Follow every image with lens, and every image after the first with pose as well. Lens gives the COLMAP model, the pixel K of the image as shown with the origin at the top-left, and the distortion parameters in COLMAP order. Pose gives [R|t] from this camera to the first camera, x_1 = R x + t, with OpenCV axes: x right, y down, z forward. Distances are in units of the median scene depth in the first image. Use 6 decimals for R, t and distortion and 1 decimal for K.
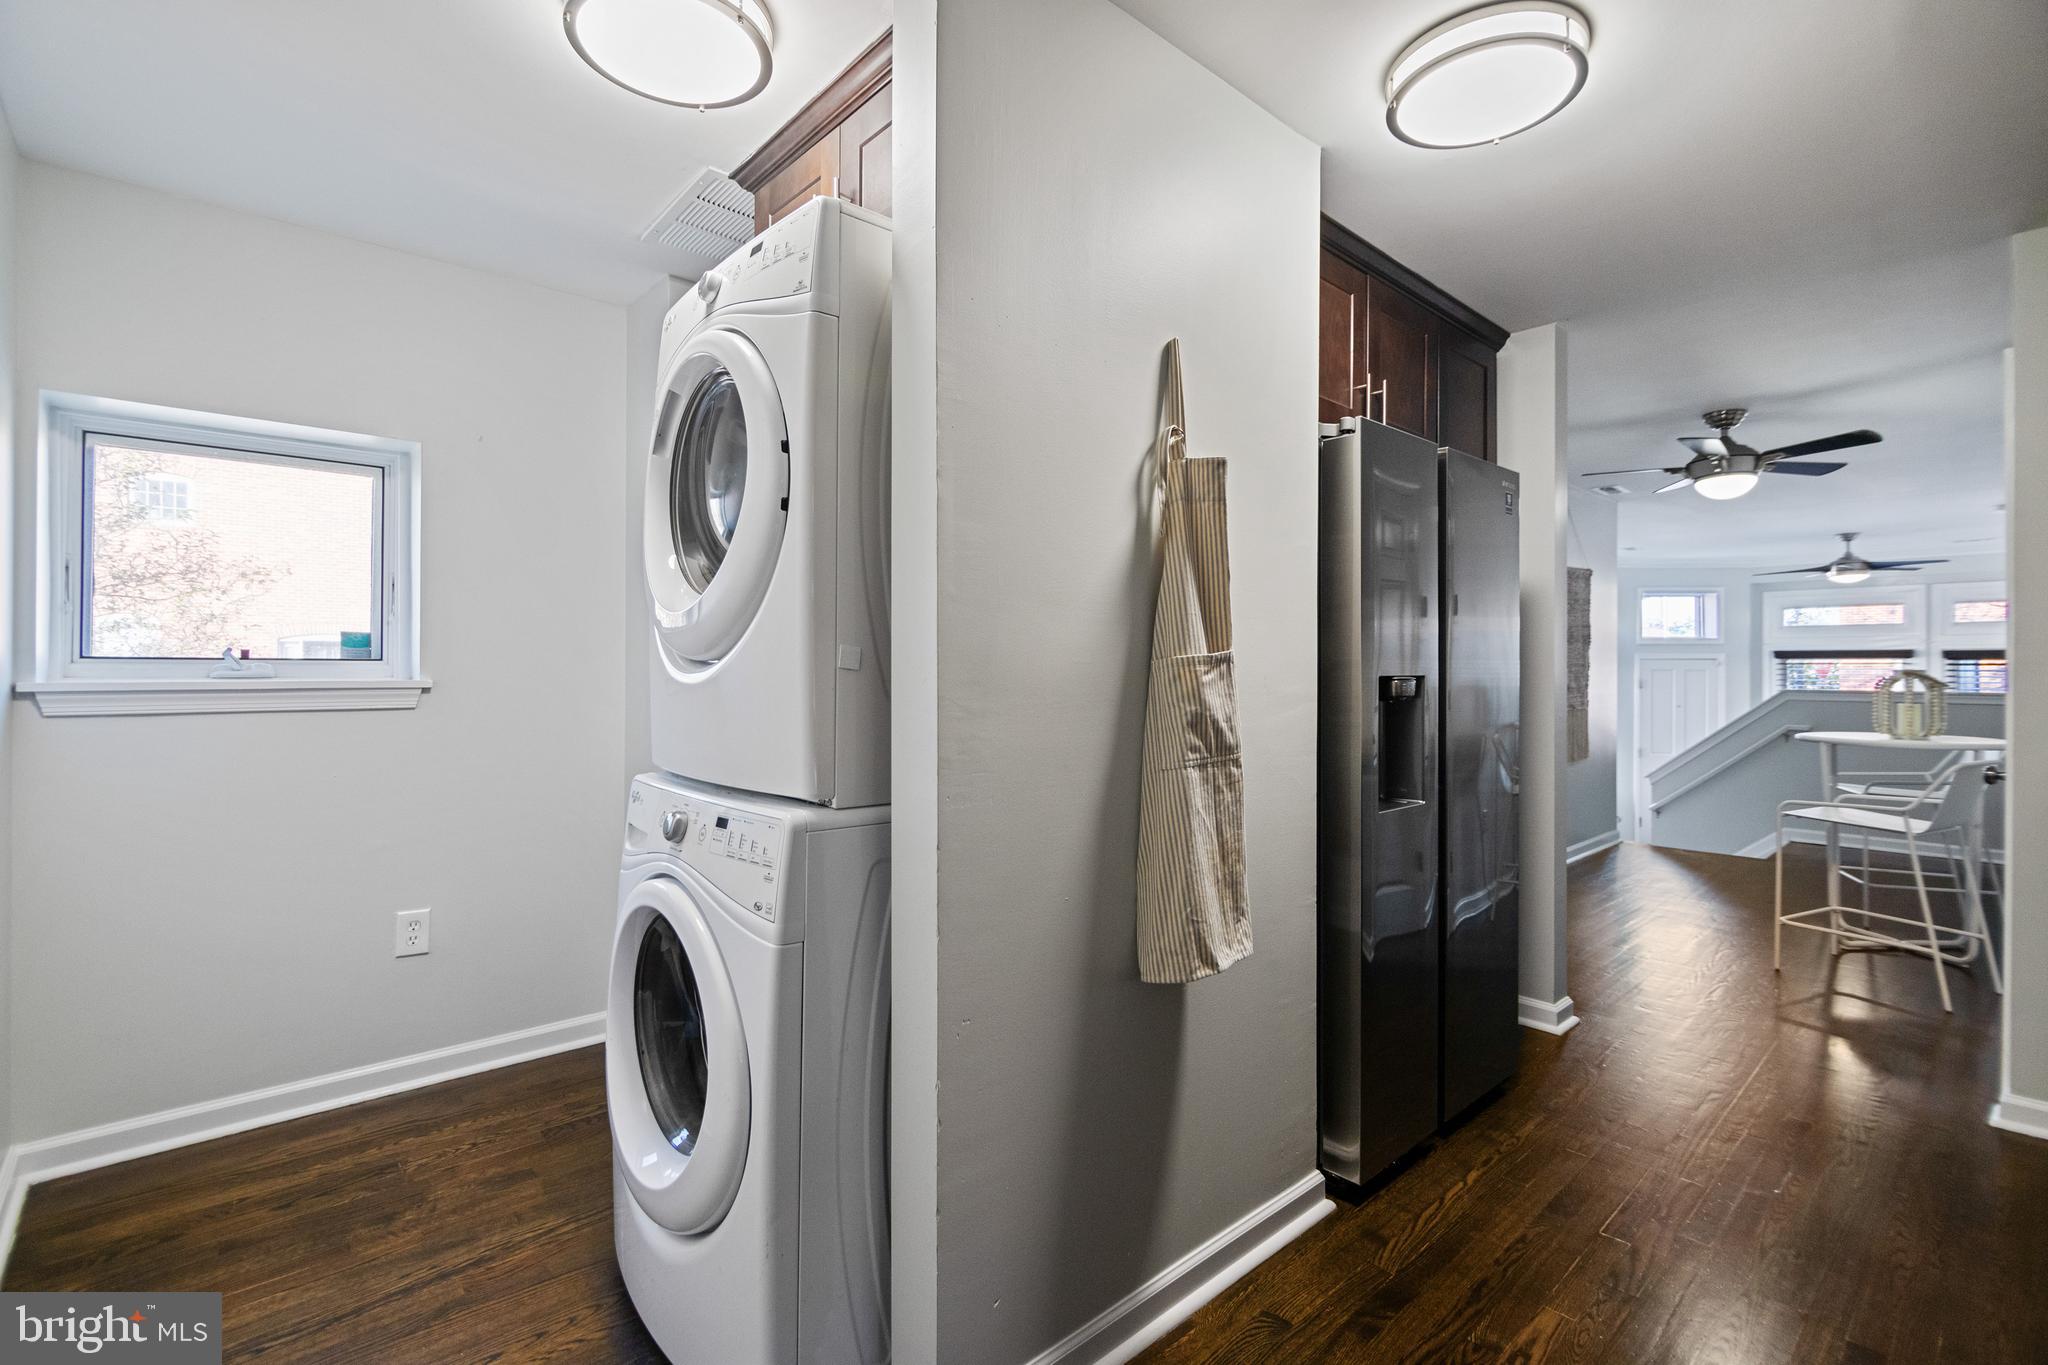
lens RADIAL K [[924.9, 0, 1022.8], [0, 924.9, 658.7], [0, 0, 1]] dist [-0.000540, -0.001494]
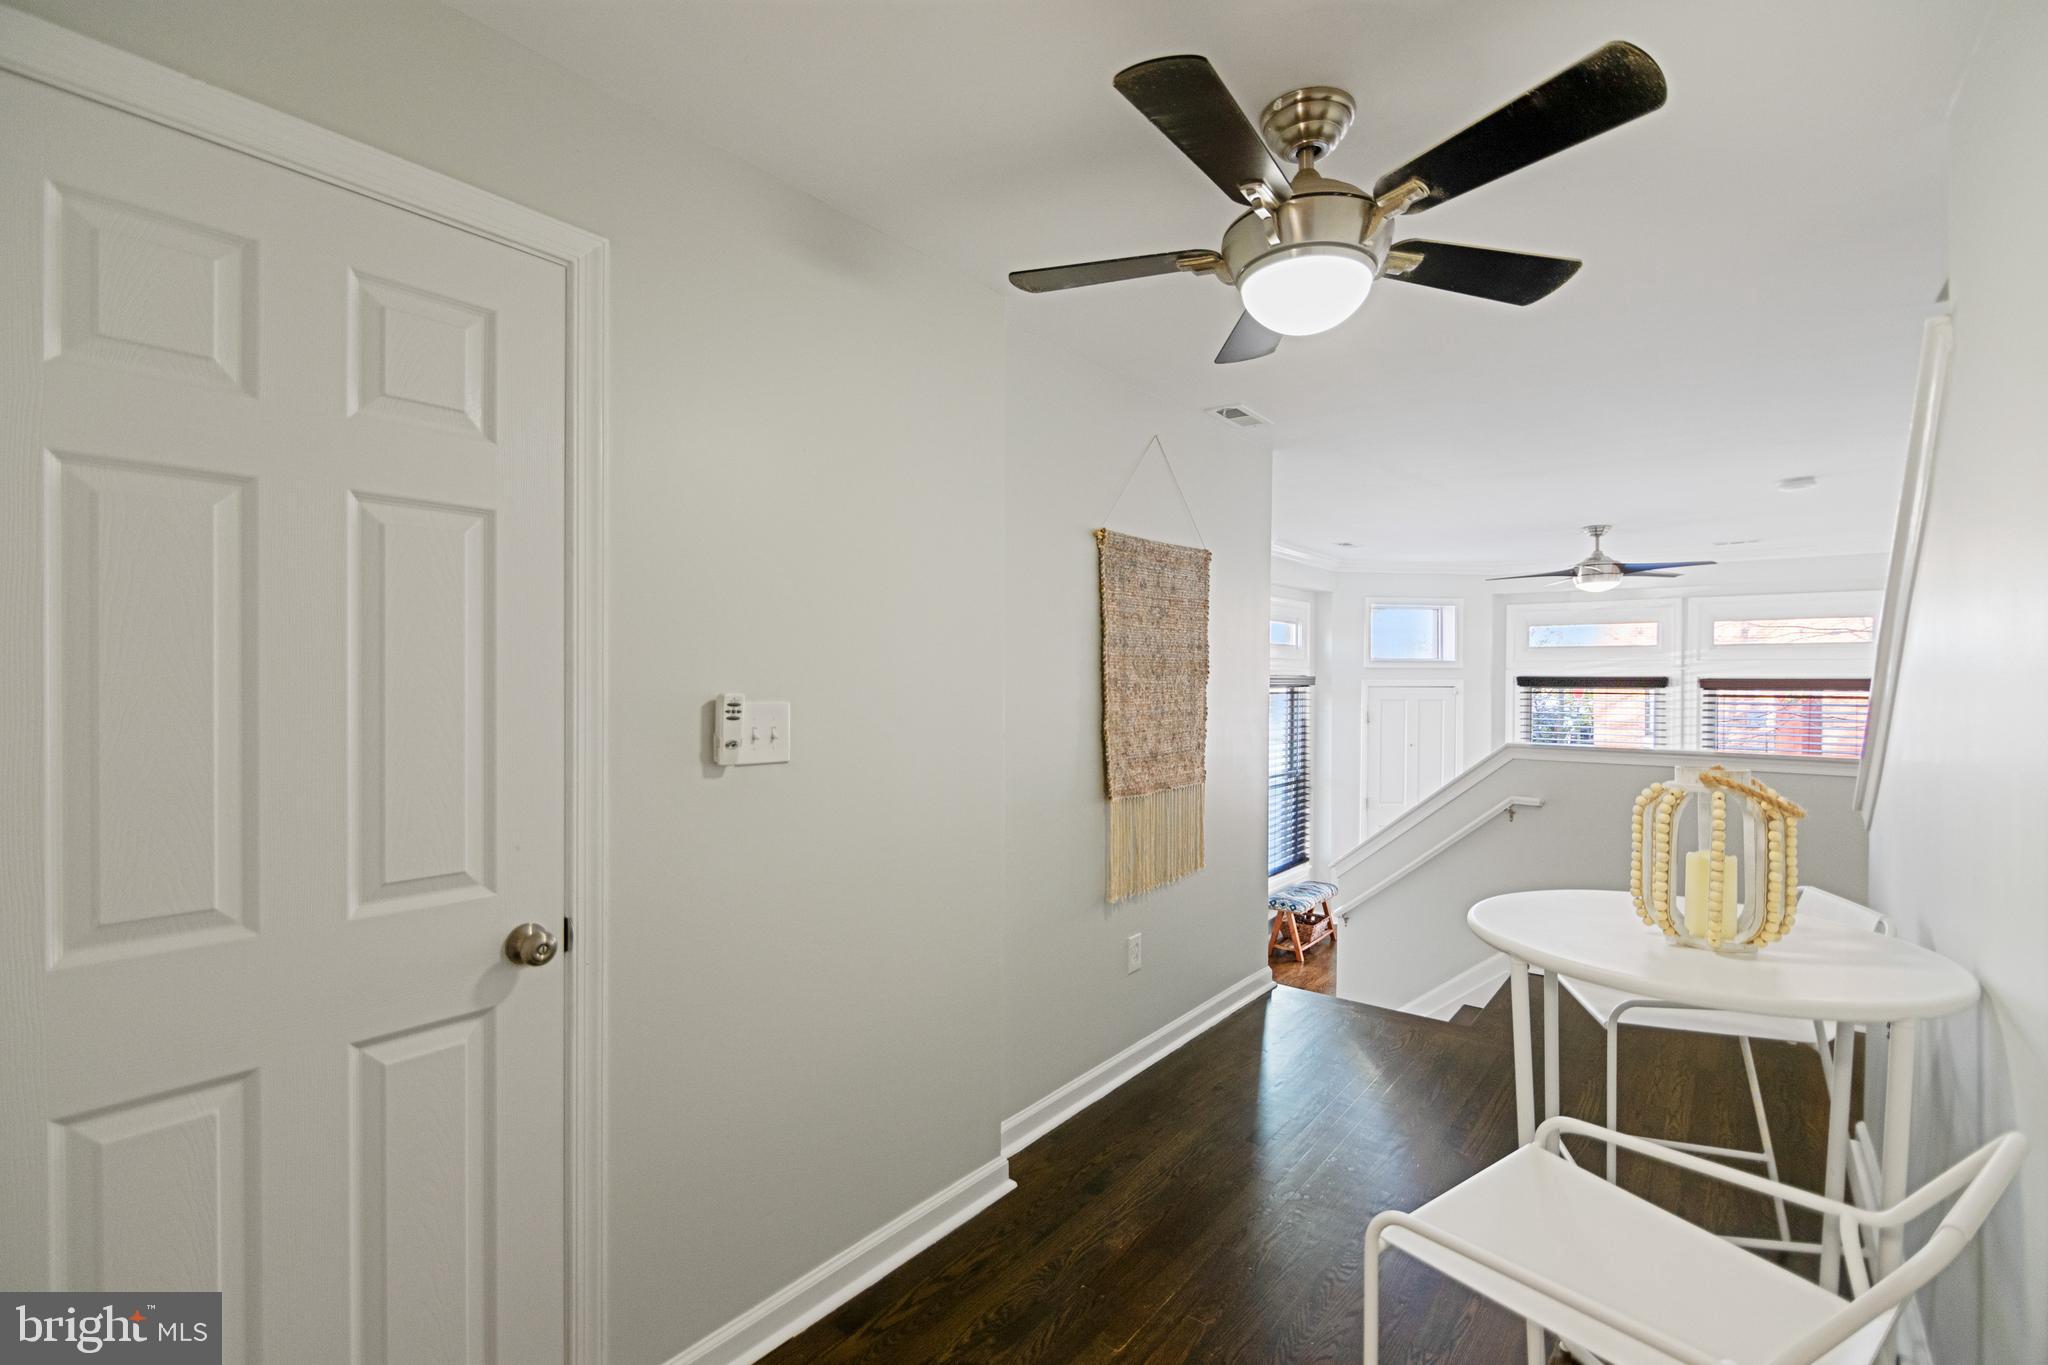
lens RADIAL K [[922.0, 0, 1024.0], [0, 922.0, 682.5], [0, 0, 1]] dist [-0.008646, -0.001320]
pose [[0.985906, 0.001804, 0.167292, 0.801727], [-0.003850, 0.999922, 0.011902, -0.037073], [-0.167257, -0.012379, 0.985836, 0.881673]]
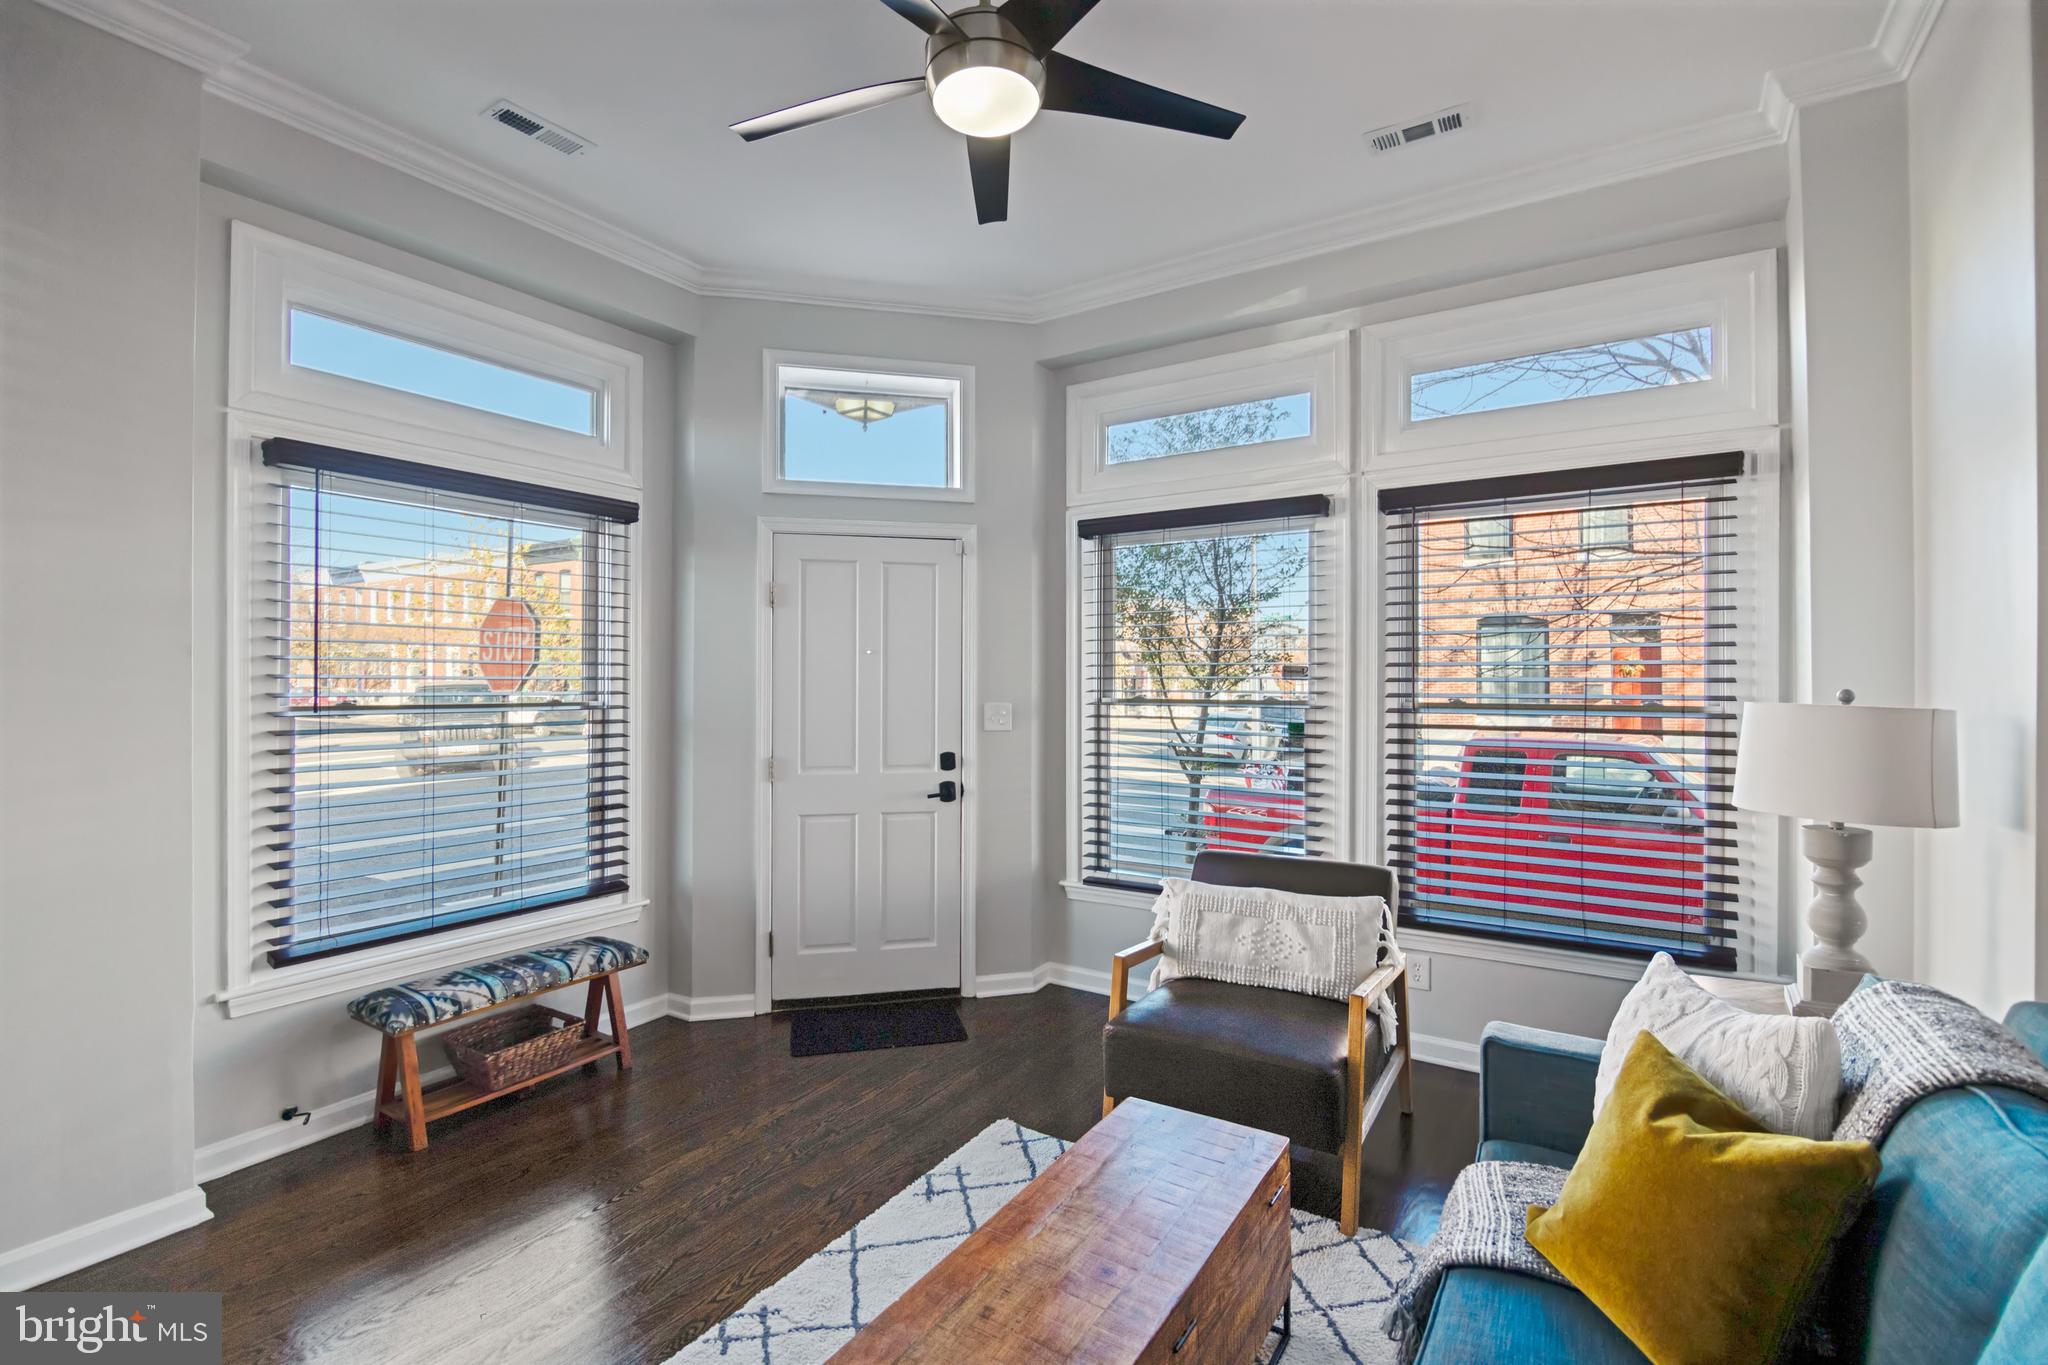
lens RADIAL K [[922.0, 0, 1024.0], [0, 922.0, 682.5], [0, 0, 1]] dist [-0.008646, -0.001320]
pose [[0.964839, -0.000016, 0.262841, 2.215896], [-0.001681, 0.999979, 0.006231, 0.205252], [-0.262836, -0.006454, 0.964819, 1.971326]]
